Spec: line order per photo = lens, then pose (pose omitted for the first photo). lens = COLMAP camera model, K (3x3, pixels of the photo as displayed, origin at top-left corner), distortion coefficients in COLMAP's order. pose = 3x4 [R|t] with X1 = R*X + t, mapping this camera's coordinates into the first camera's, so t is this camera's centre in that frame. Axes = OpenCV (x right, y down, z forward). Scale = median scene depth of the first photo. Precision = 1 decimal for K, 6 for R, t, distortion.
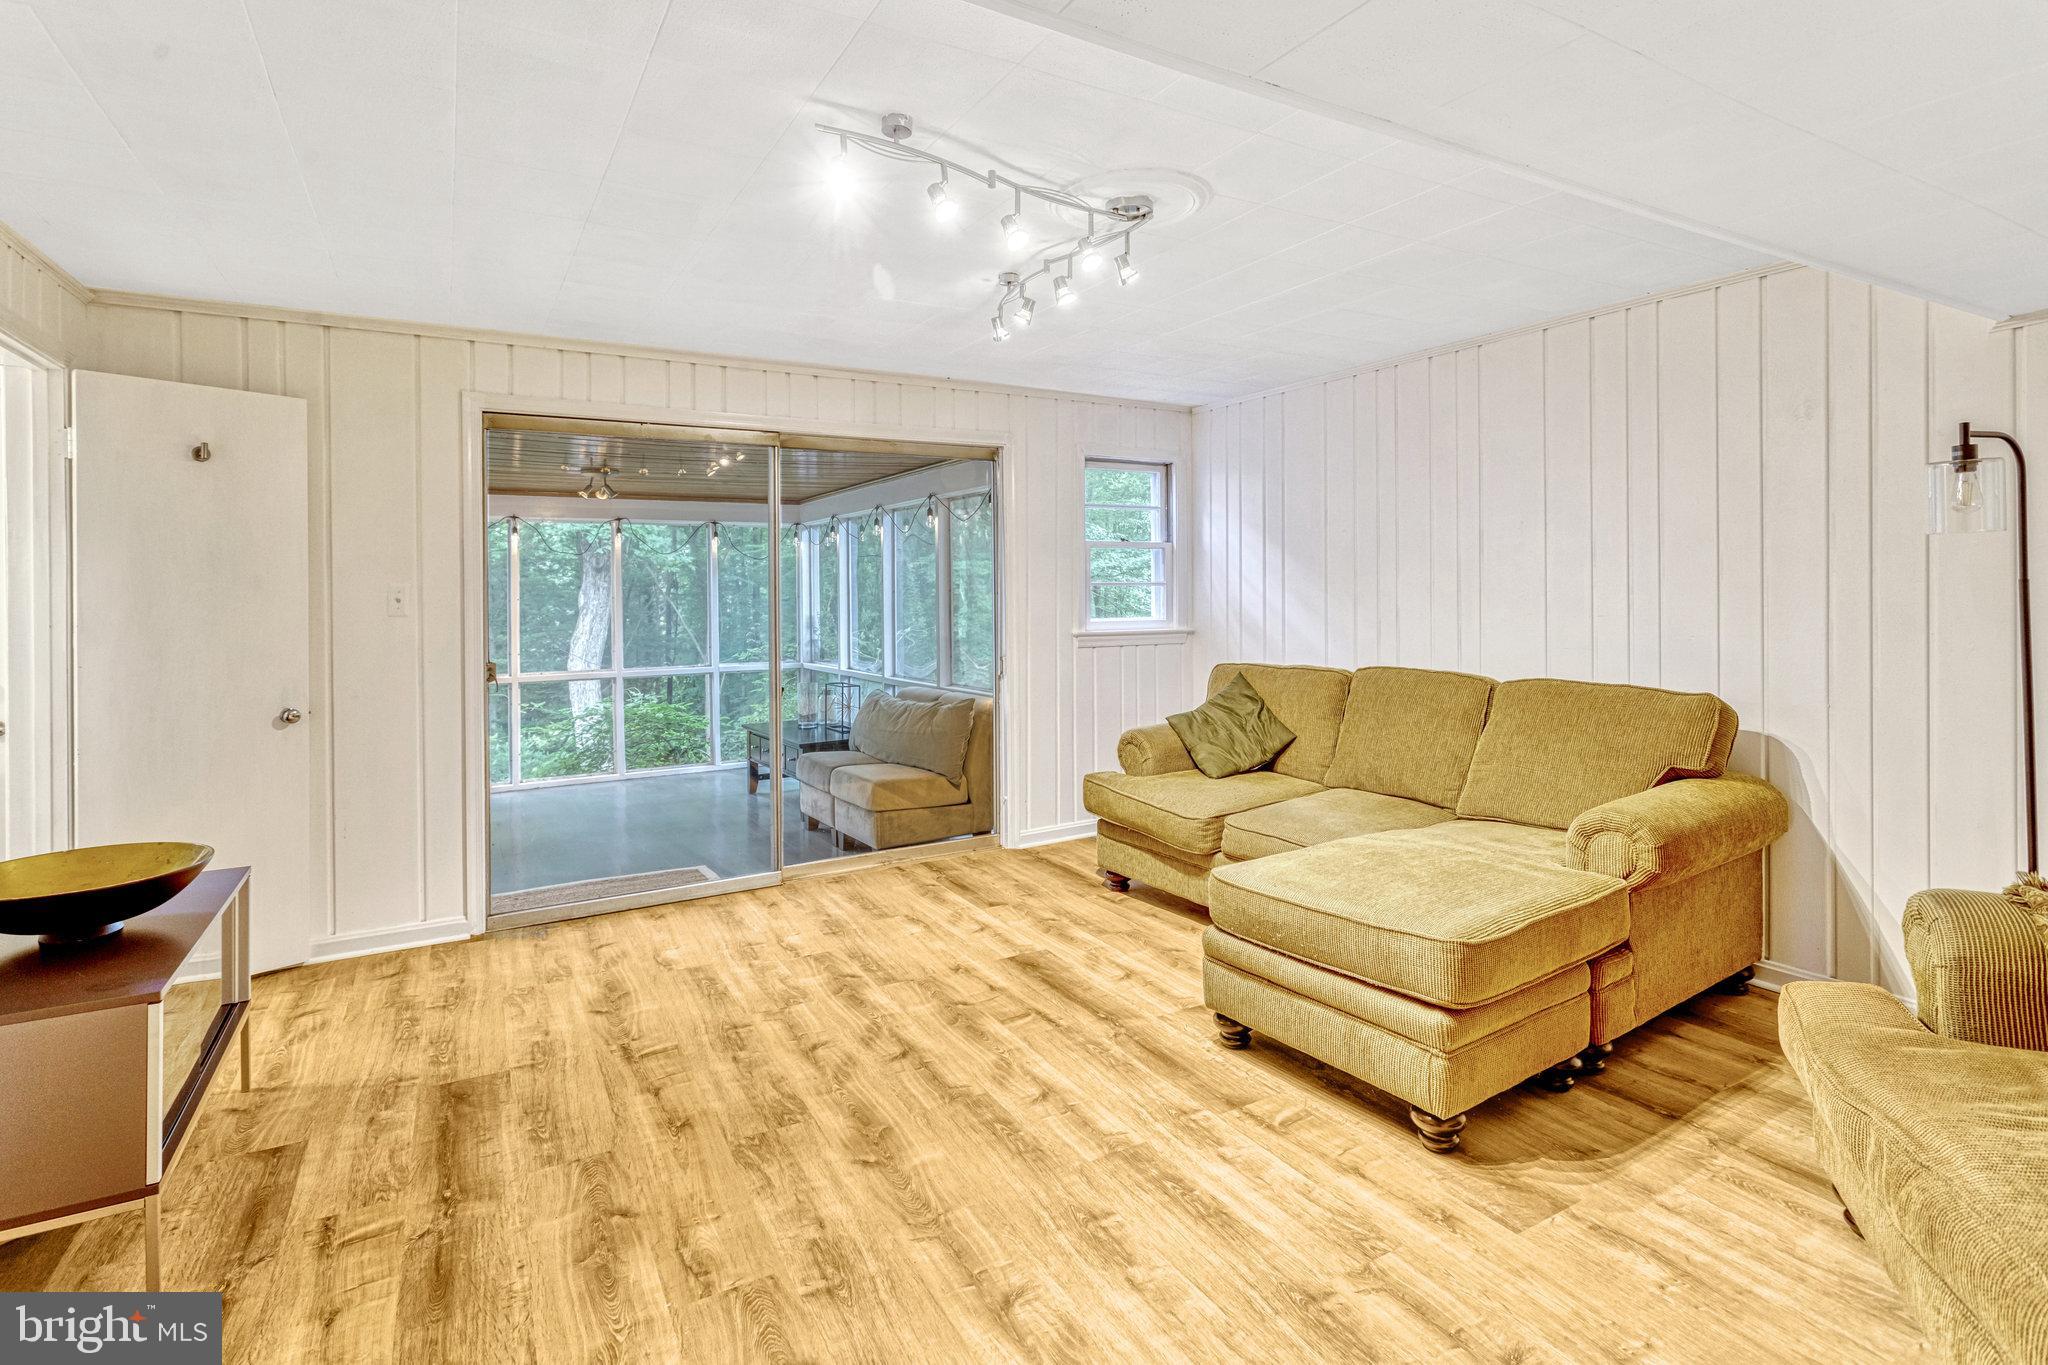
lens RADIAL K [[1000.4, 0, 1025.9], [0, 1000.4, 604.3], [0, 0, 1]] dist [-0.000237, 0.001017]
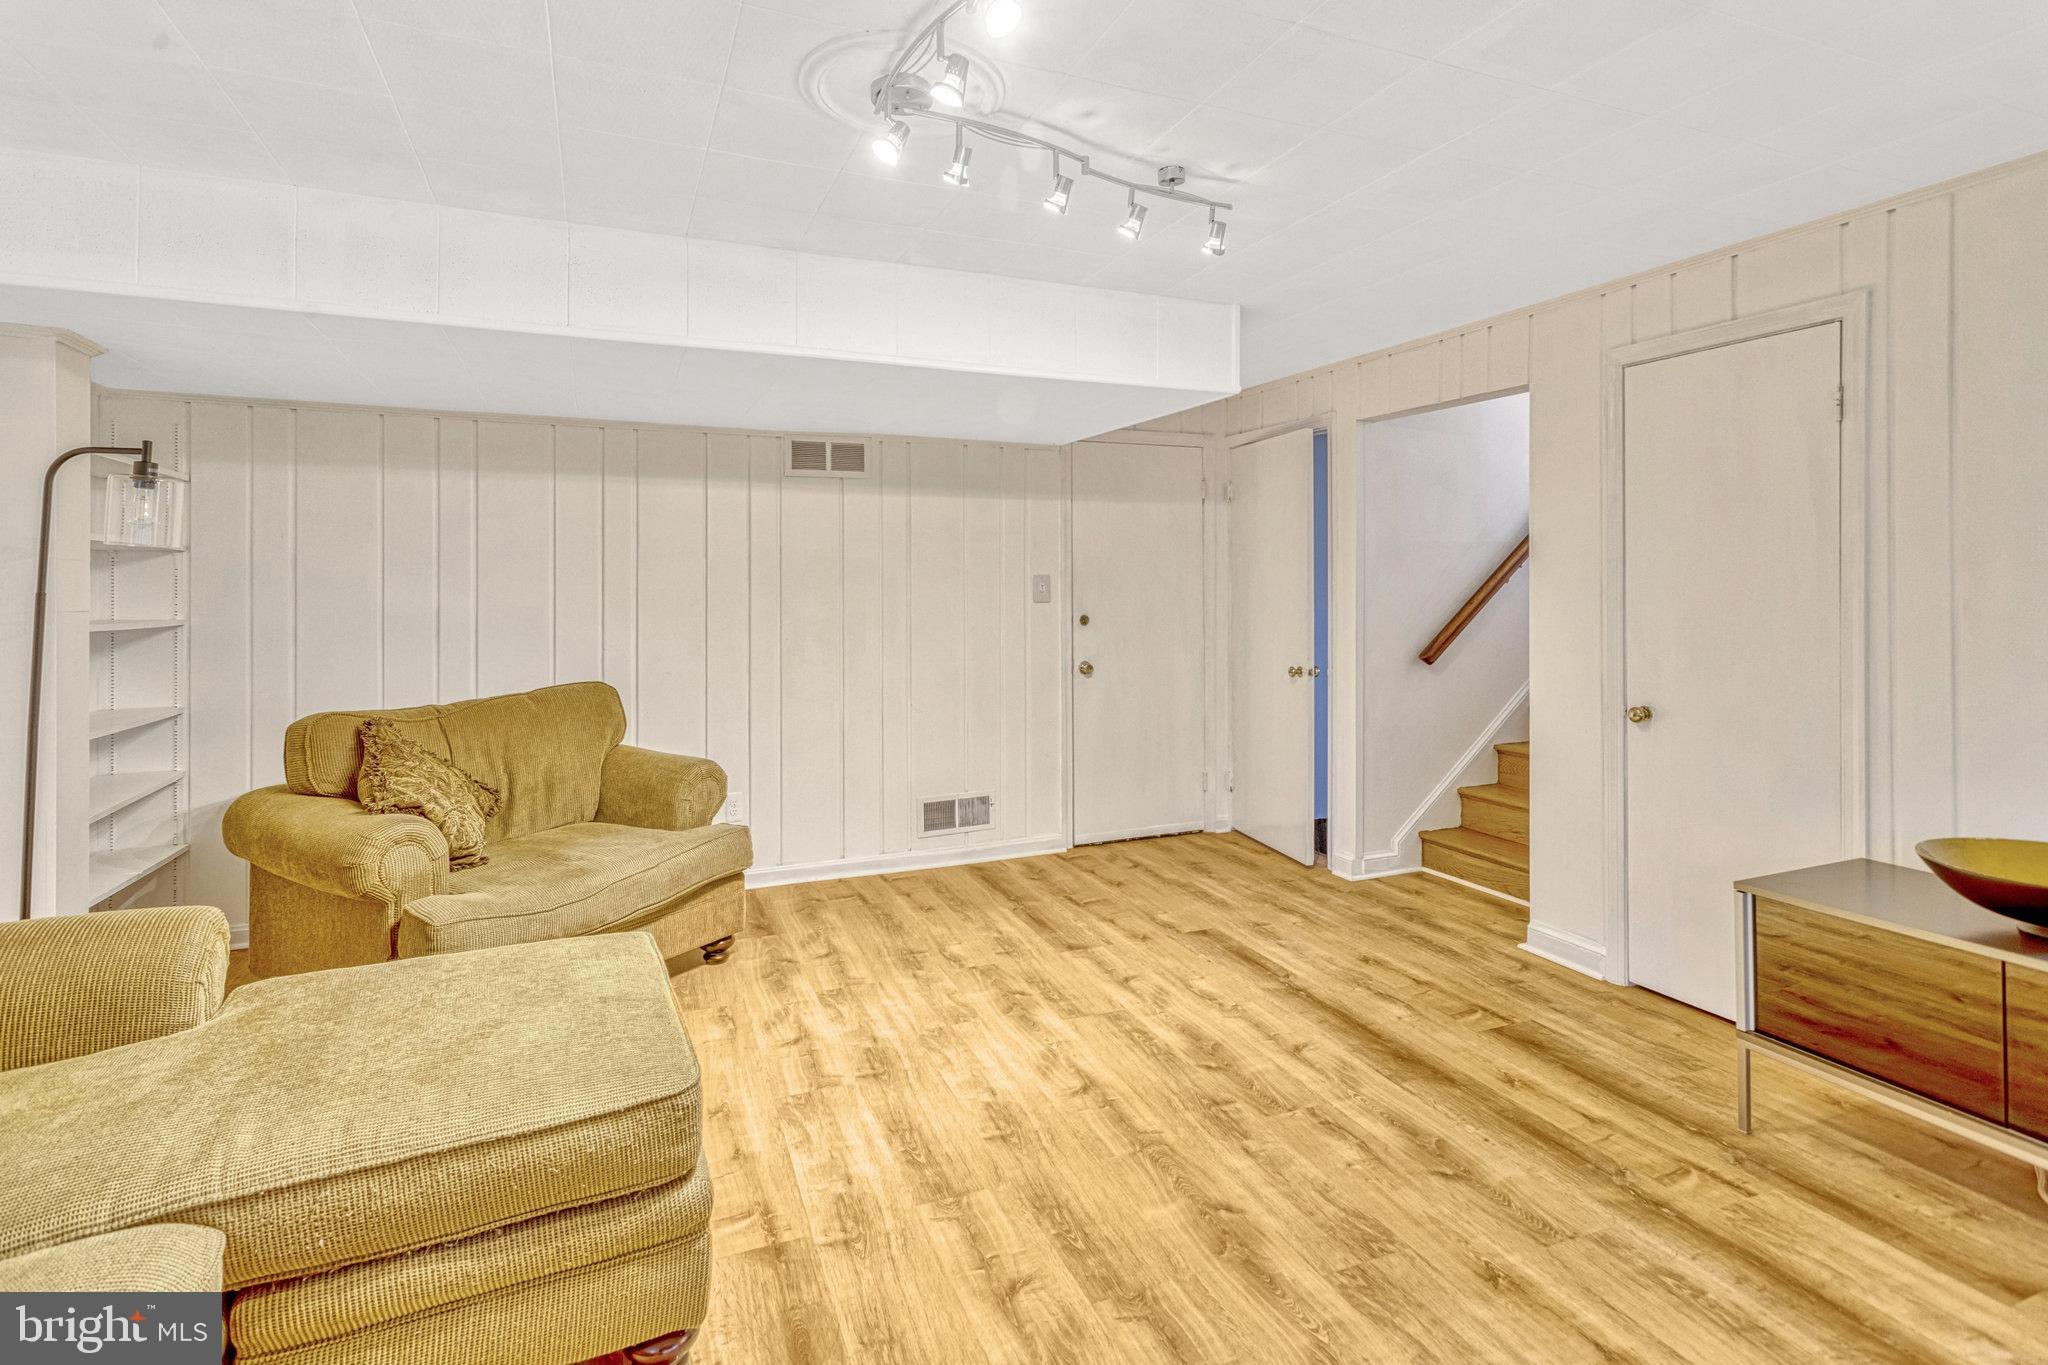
lens RADIAL K [[1004.0, 0, 1030.4], [0, 1004.0, 647.9], [0, 0, 1]] dist [0.001602, 0.000997]
pose [[-0.992127, 0.011498, 0.124708, -0.090055], [0.020878, 0.997027, 0.074175, -0.021144], [-0.123484, 0.076195, -0.989417, 1.687793]]
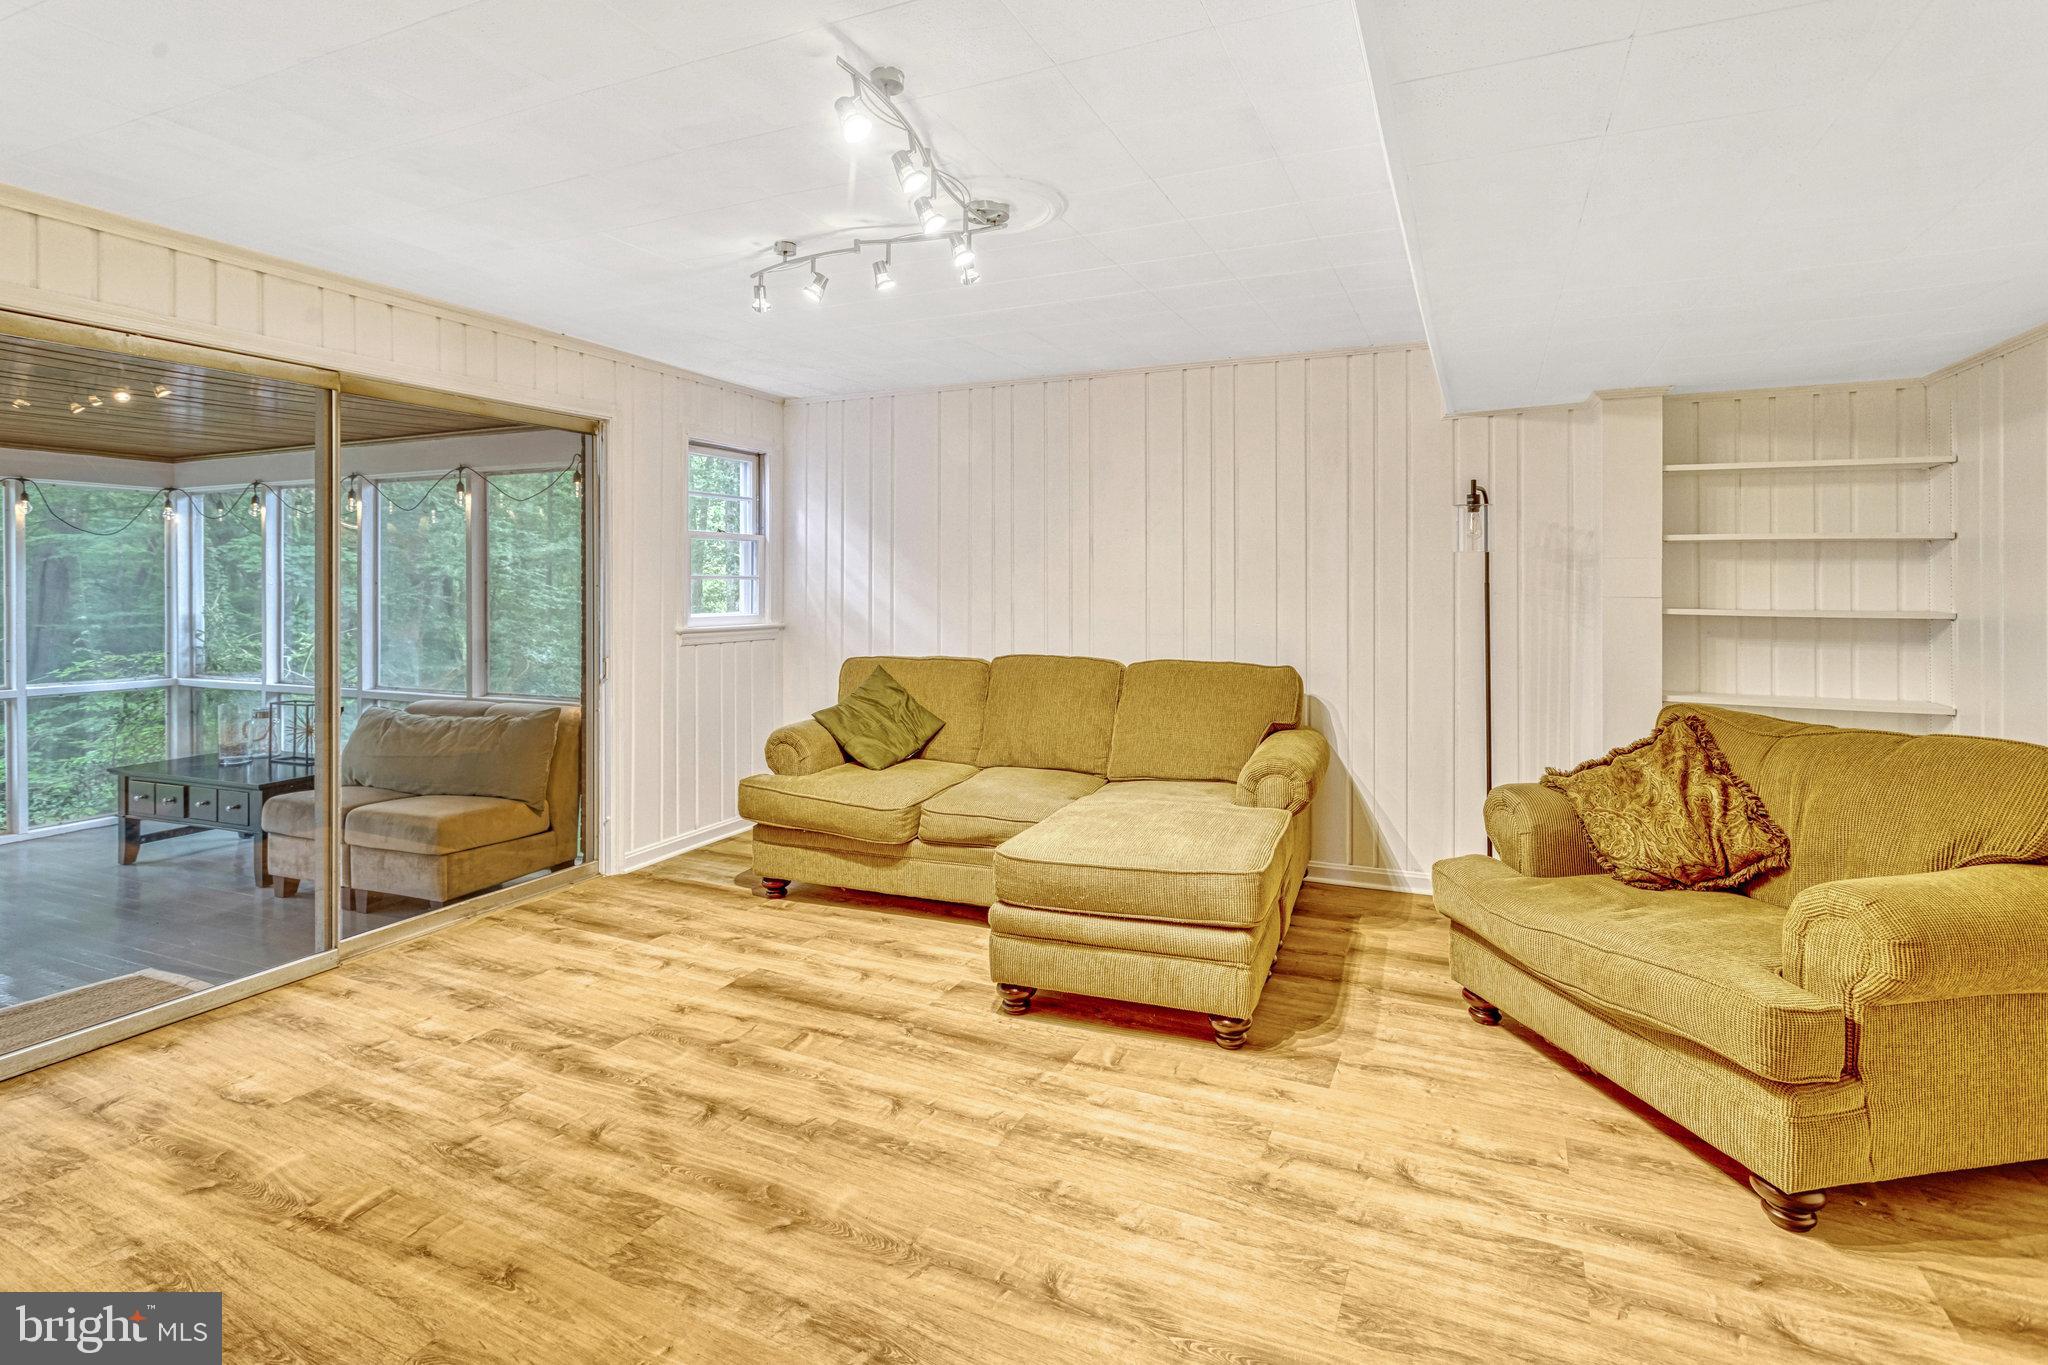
lens RADIAL K [[997.4, 0, 1024.6], [0, 997.4, 596.9], [0, 0, 1]] dist [0.000683, 0.001273]
pose [[0.817646, 0.002980, 0.575713, -0.442780], [-0.001204, 0.999993, -0.003467, 0.002413], [-0.575719, 0.002142, 0.817645, 0.137144]]
